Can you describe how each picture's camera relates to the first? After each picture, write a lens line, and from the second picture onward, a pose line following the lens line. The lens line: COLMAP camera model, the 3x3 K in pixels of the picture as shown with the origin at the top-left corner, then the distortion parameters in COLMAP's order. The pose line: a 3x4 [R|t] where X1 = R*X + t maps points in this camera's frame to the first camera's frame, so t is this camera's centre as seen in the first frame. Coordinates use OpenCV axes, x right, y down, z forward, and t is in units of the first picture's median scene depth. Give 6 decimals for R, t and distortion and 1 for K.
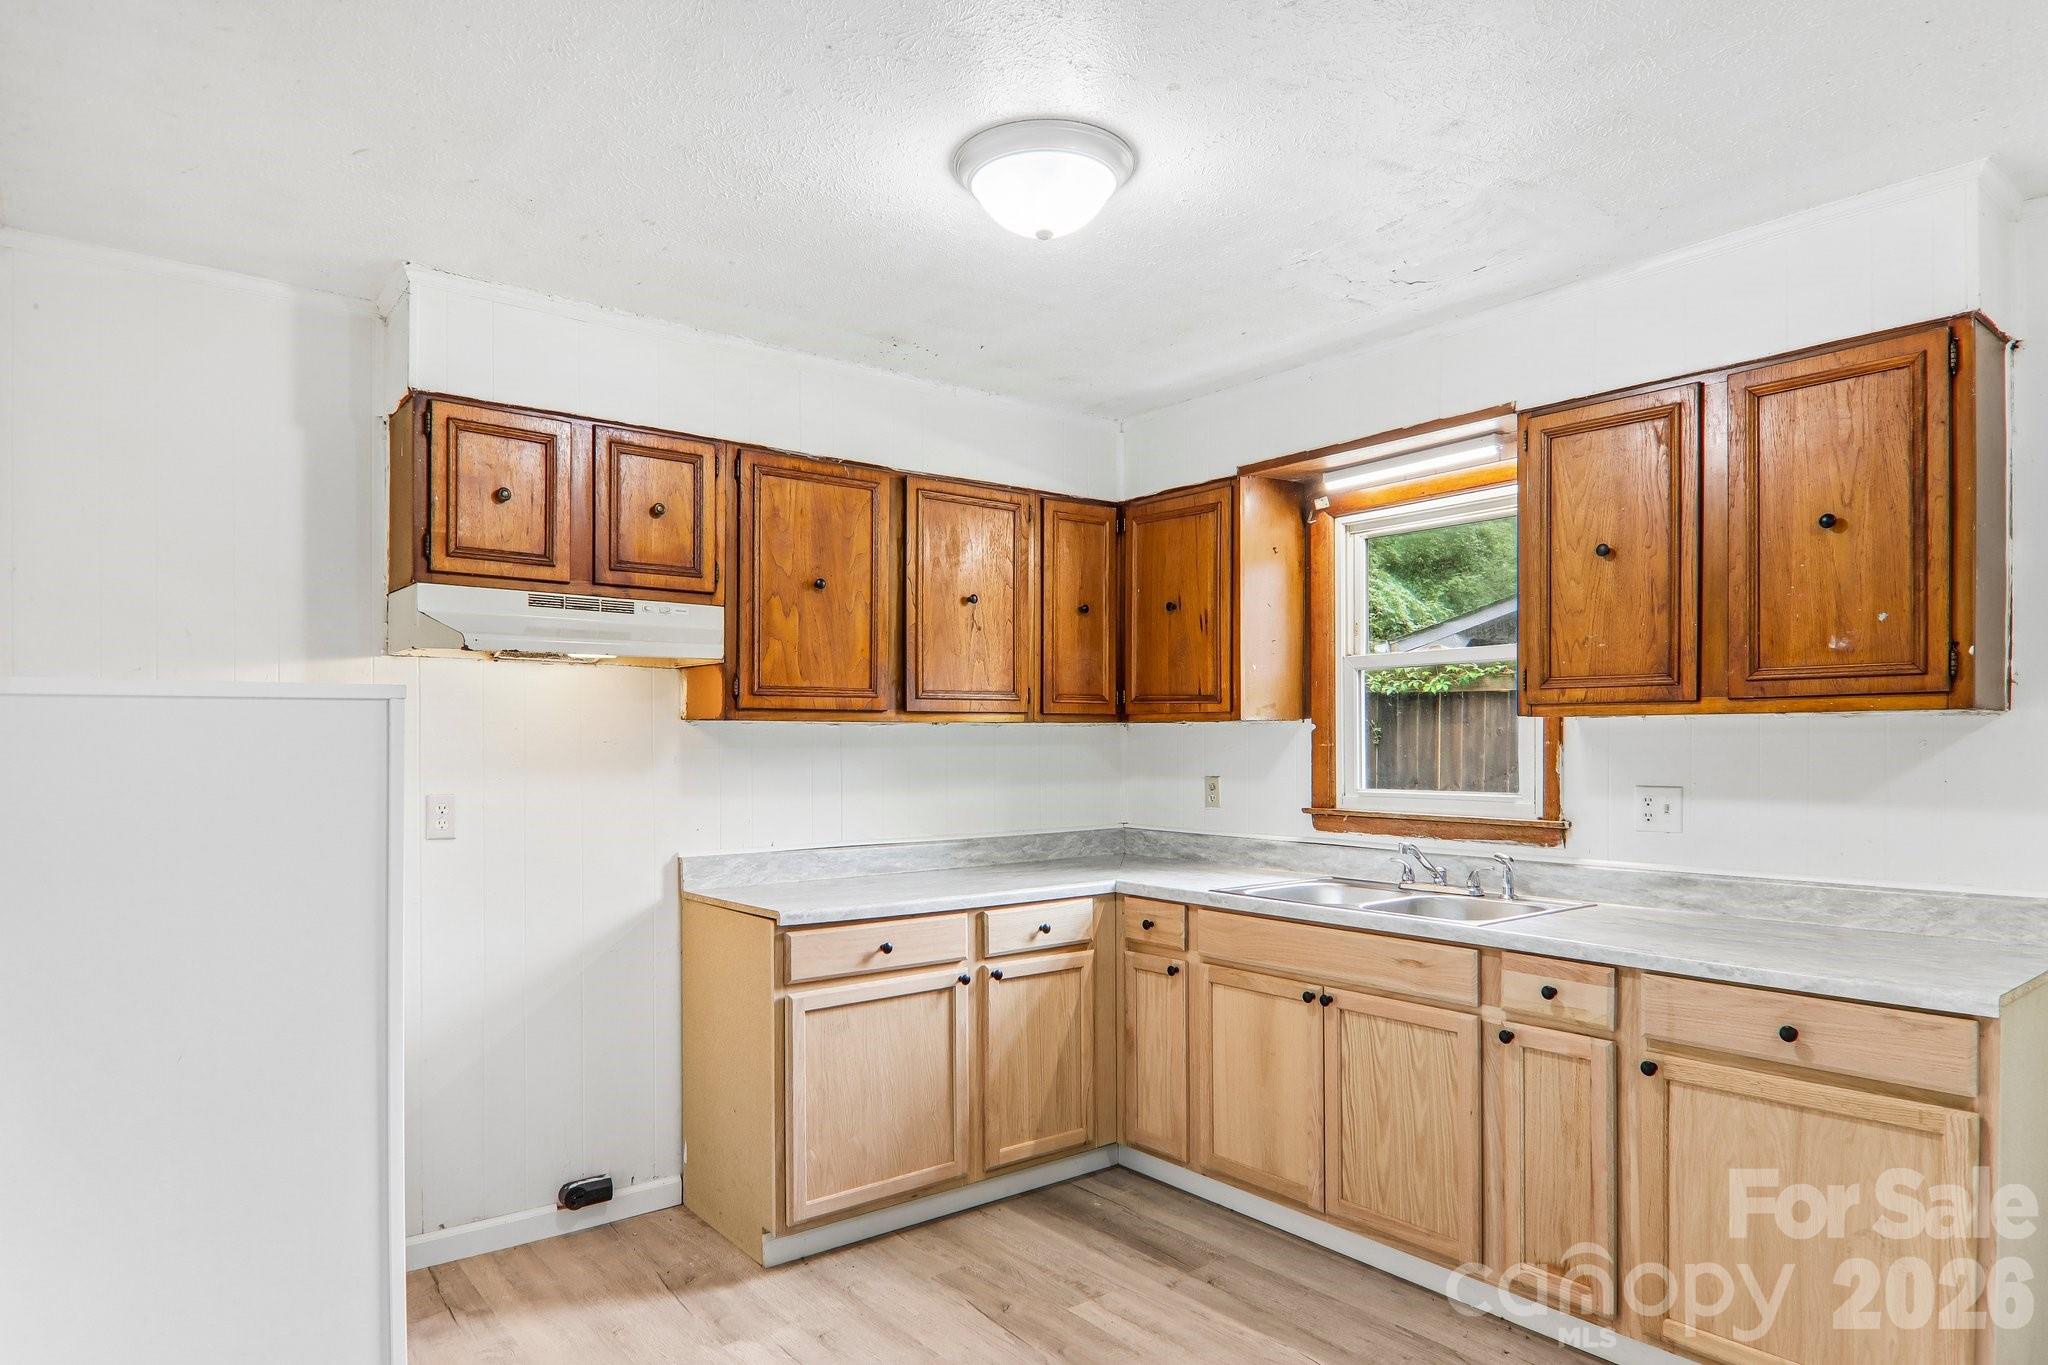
lens RADIAL K [[1194.5, 0, 1015.1], [0, 1194.5, 749.3], [0, 0, 1]] dist [0.005691, -0.020609]
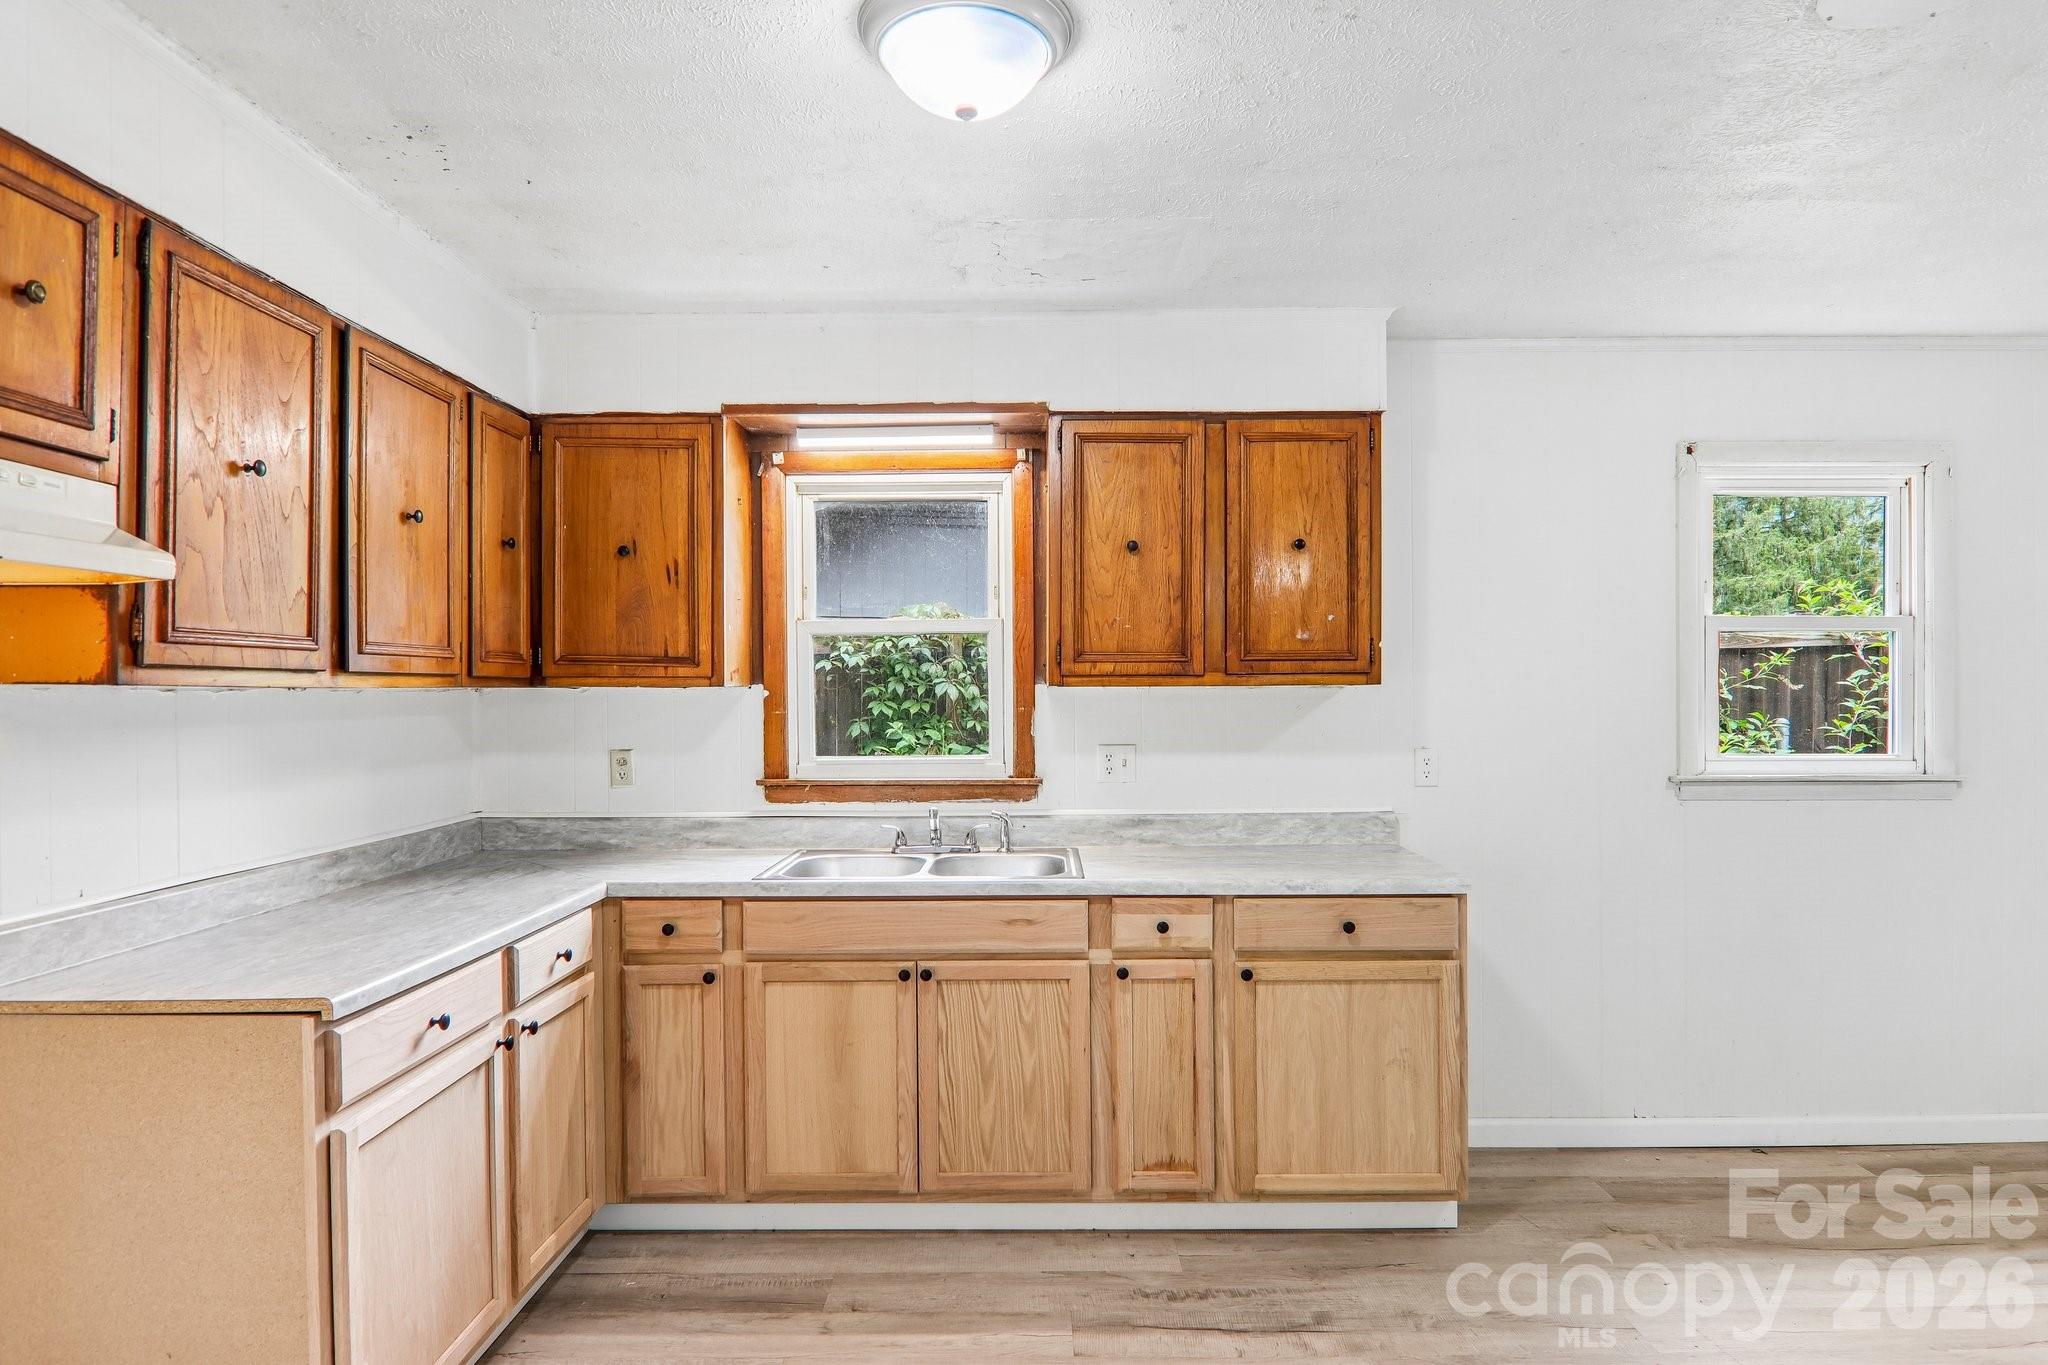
lens RADIAL K [[1162.3, 0, 1026.0], [0, 1162.3, 701.1], [0, 0, 1]] dist [0.006822, -0.021440]
pose [[0.623955, -0.005950, 0.781438, -0.402430], [0.009506, 0.999955, 0.000024, -0.012709], [-0.781403, 0.007413, 0.623983, 0.315204]]
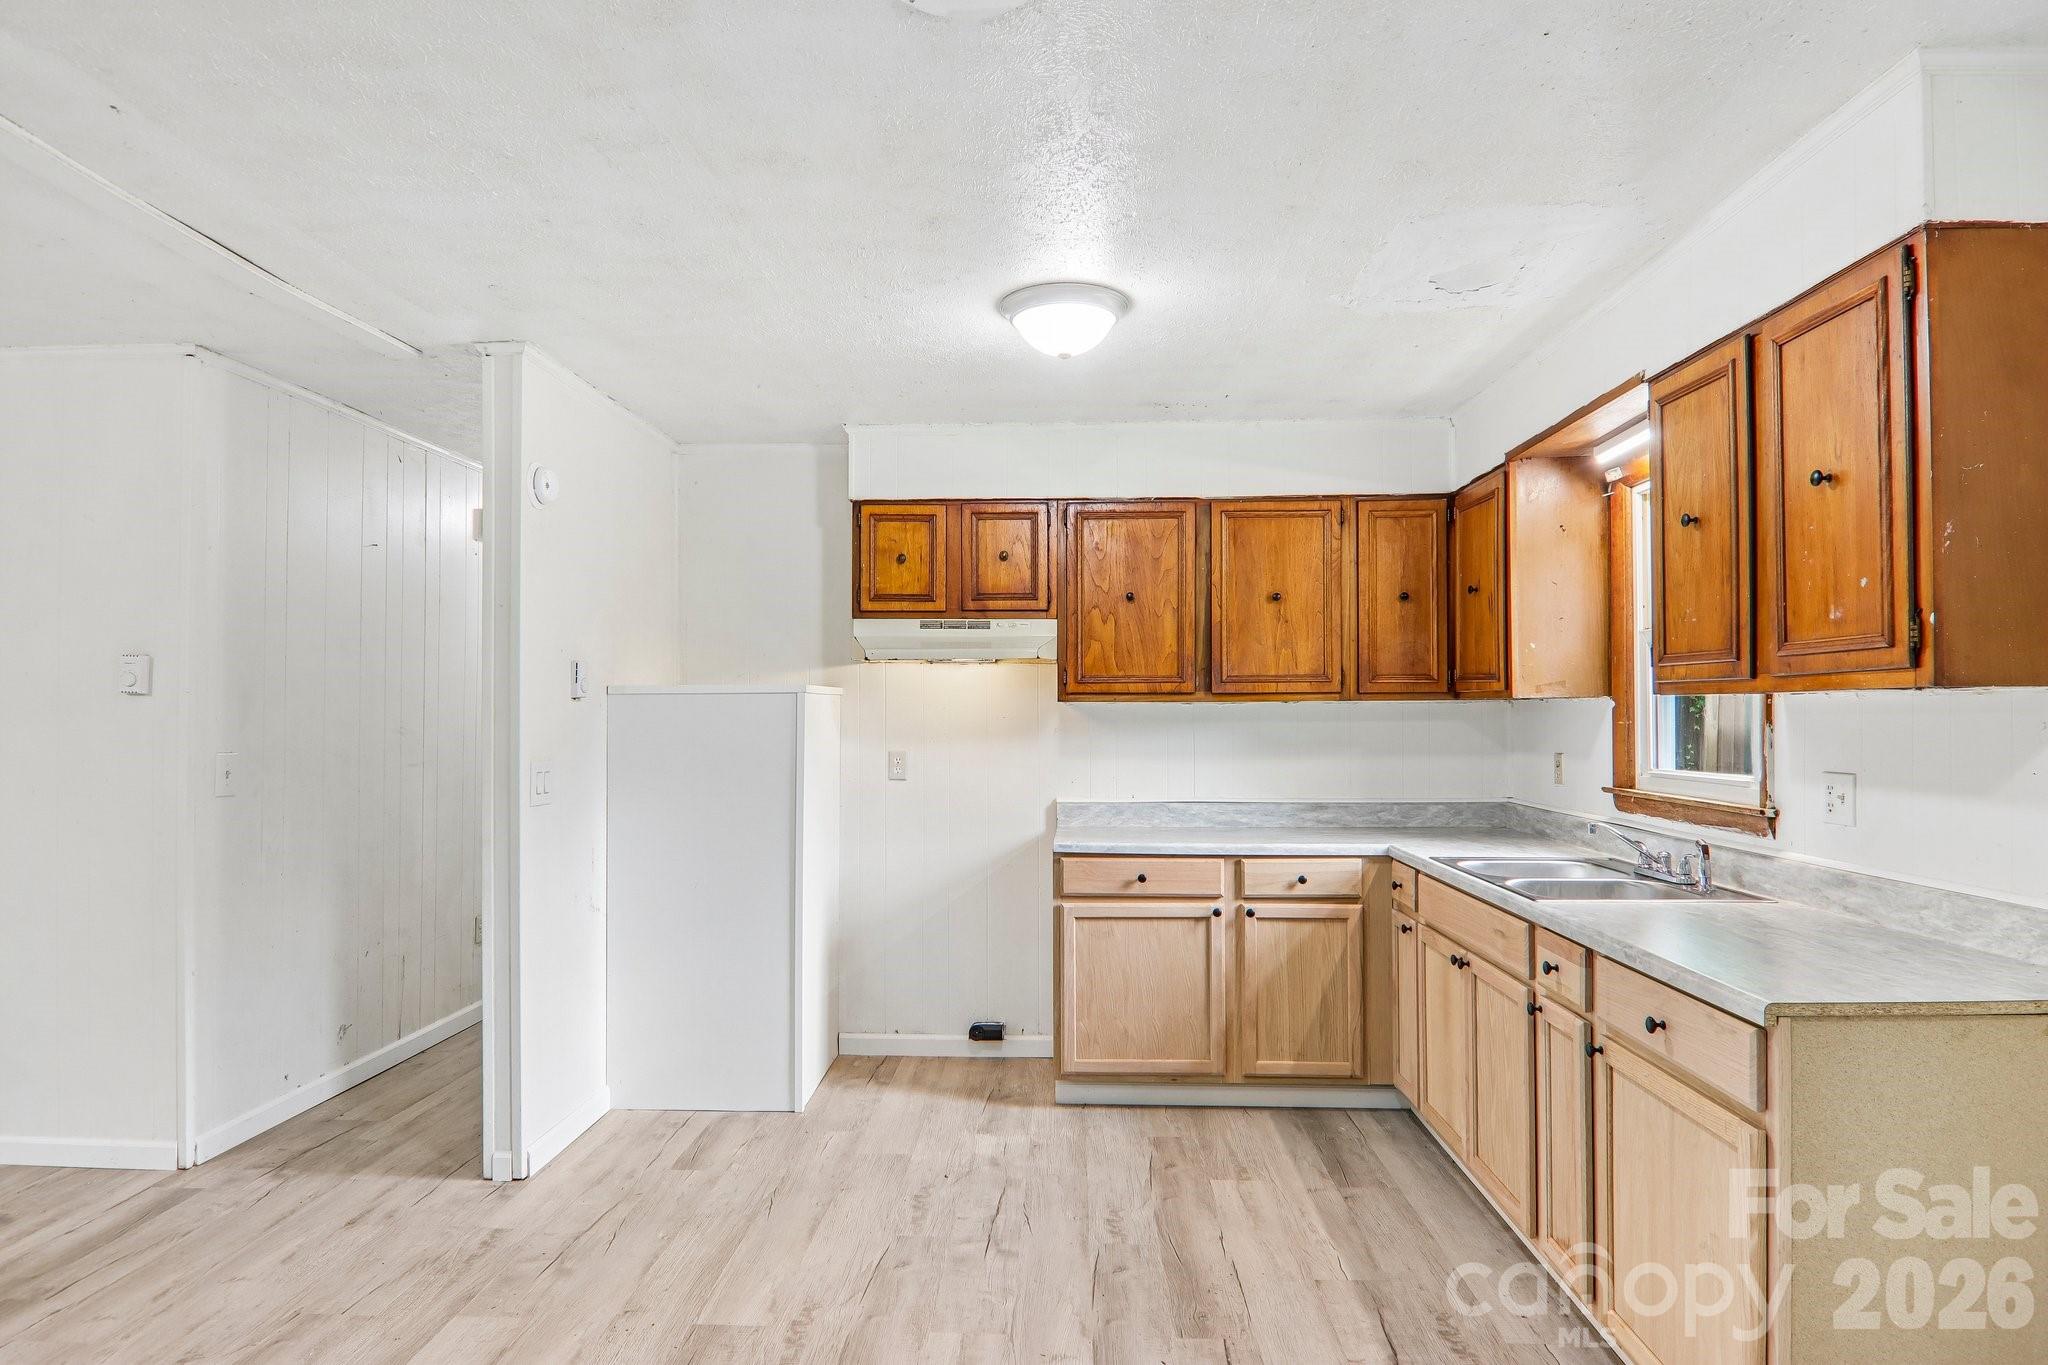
lens RADIAL K [[1162.3, 0, 1026.0], [0, 1162.3, 701.1], [0, 0, 1]] dist [0.006822, -0.021440]
pose [[0.760636, -0.005300, -0.649157, 0.592409], [-0.005278, 0.999883, -0.014348, -0.005914], [0.649157, 0.014340, 0.760519, -0.036899]]
